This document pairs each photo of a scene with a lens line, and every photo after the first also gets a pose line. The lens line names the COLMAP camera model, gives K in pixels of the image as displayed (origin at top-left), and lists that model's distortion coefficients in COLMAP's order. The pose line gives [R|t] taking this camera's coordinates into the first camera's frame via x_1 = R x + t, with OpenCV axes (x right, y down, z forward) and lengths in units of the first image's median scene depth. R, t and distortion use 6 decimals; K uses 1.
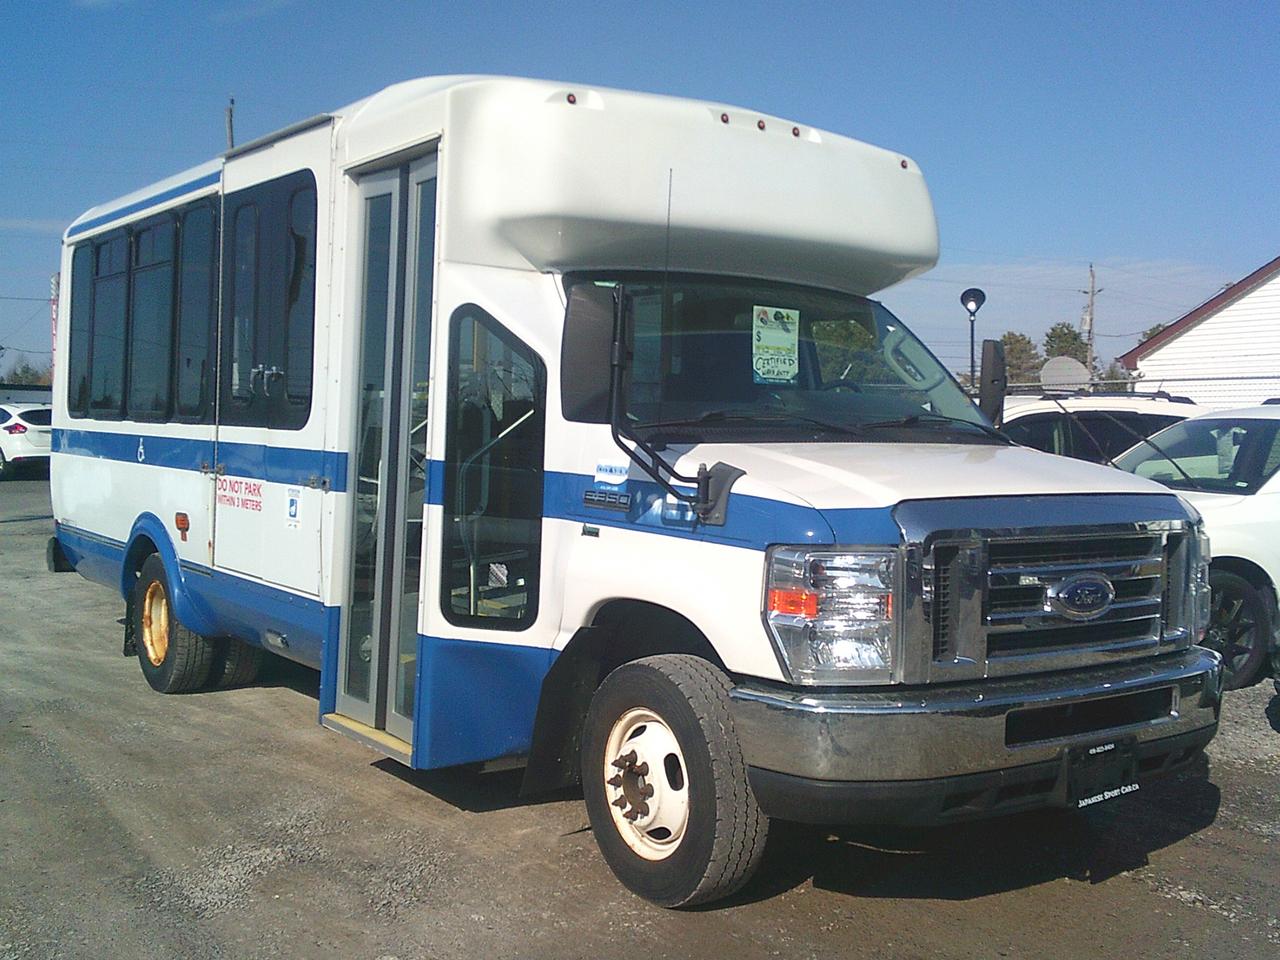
lens RADIAL K [[1327.7, 0, 645.0], [0, 1327.7, 478.0], [0, 0, 1]] dist [0.063244, 0.000000]
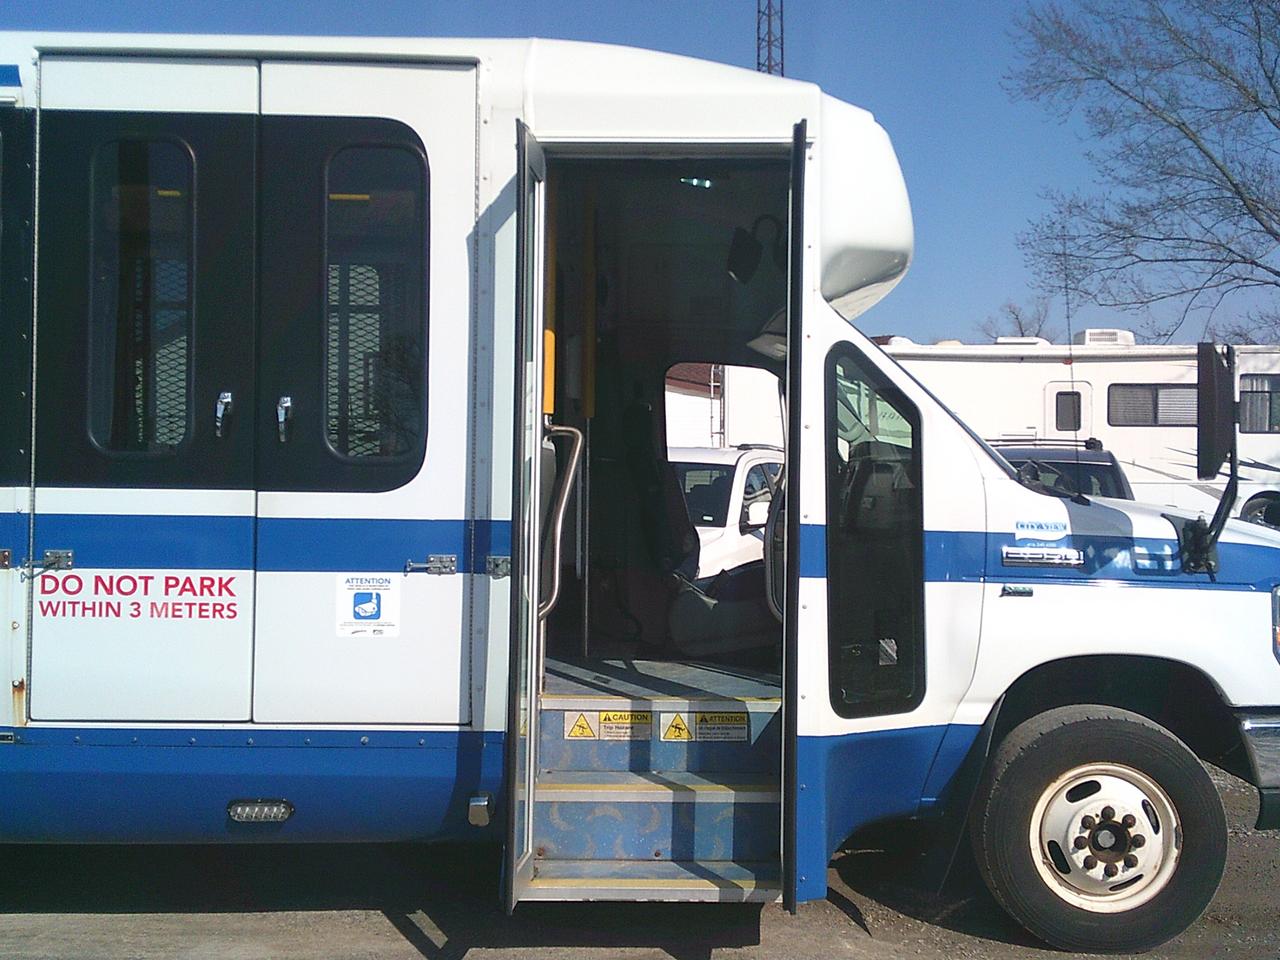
lens RADIAL K [[1327.7, 0, 640.0], [0, 1327.7, 489.2], [0, 0, 1]] dist [0.063244, 0.000000]
pose [[0.612633, -0.023139, 0.790029, -1.023254], [0.037719, 0.999288, 0.000019, -0.045941], [-0.789467, 0.029787, 0.613069, 0.663295]]
